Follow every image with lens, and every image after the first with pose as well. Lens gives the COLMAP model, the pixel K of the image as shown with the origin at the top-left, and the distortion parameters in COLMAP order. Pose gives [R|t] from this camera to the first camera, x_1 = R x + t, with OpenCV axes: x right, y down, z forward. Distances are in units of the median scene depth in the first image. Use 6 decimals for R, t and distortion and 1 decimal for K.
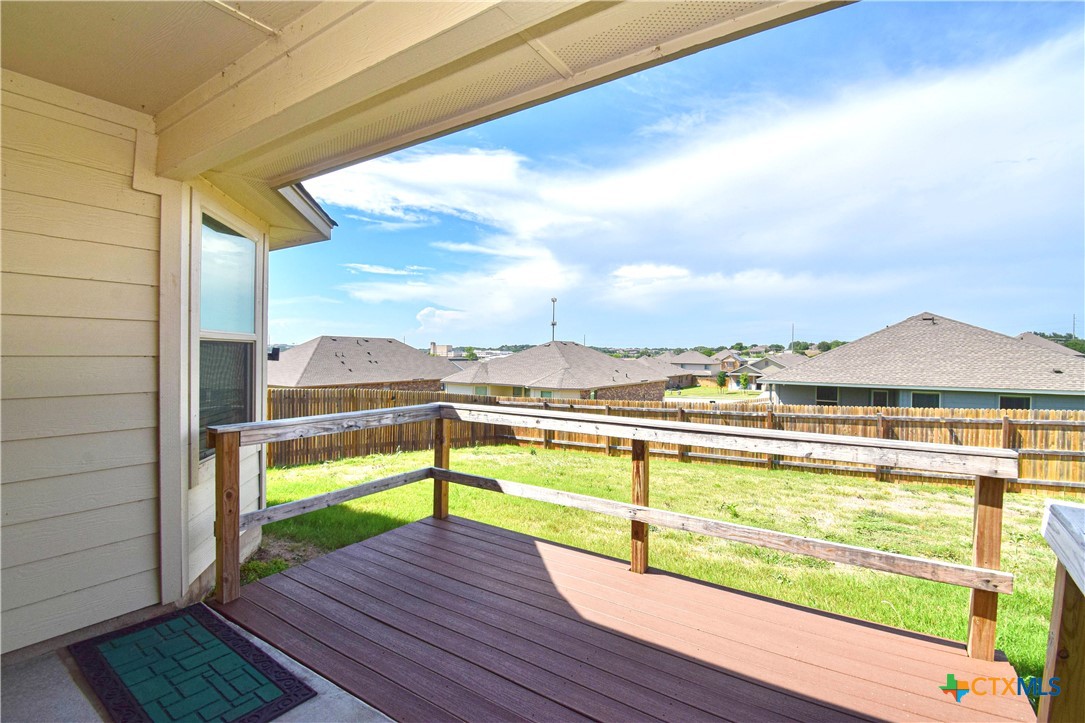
lens RADIAL K [[479.4, 0, 547.0], [0, 479.4, 359.3], [0, 0, 1]] dist [-0.004129, -0.004724]
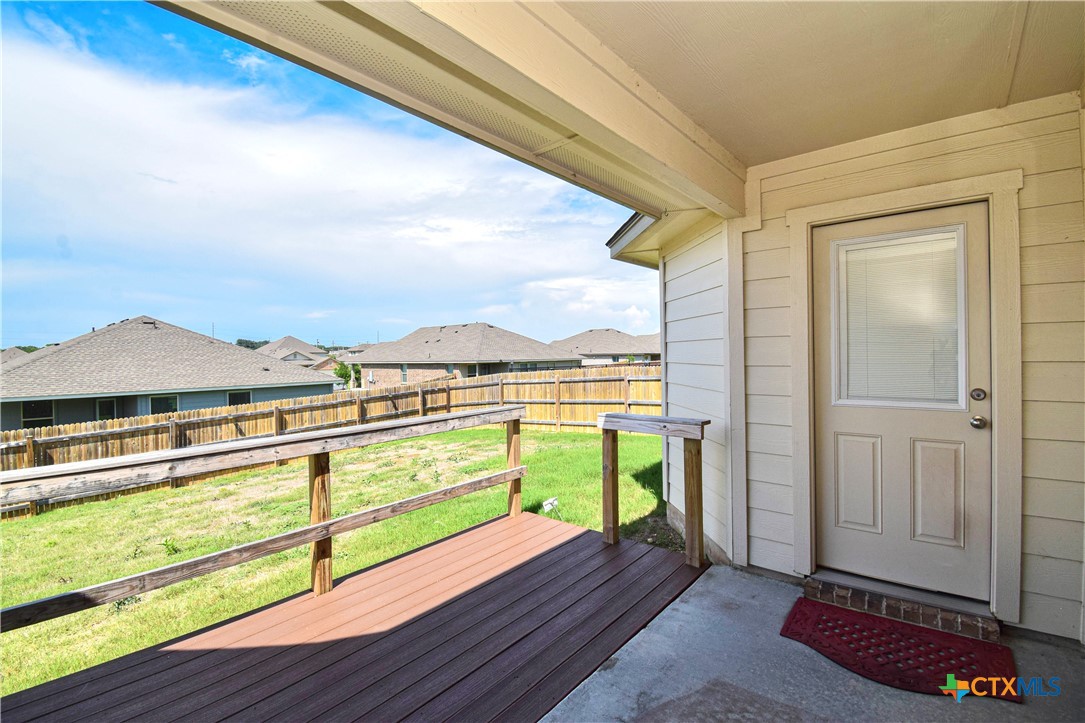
lens RADIAL K [[479.4, 0, 547.8], [0, 479.4, 359.2], [0, 0, 1]] dist [-0.004129, -0.004724]
pose [[0.119192, -0.019433, 0.992681, -0.187606], [0.027179, 0.999498, 0.016303, -0.004571], [-0.992499, 0.025037, 0.119660, 0.120566]]
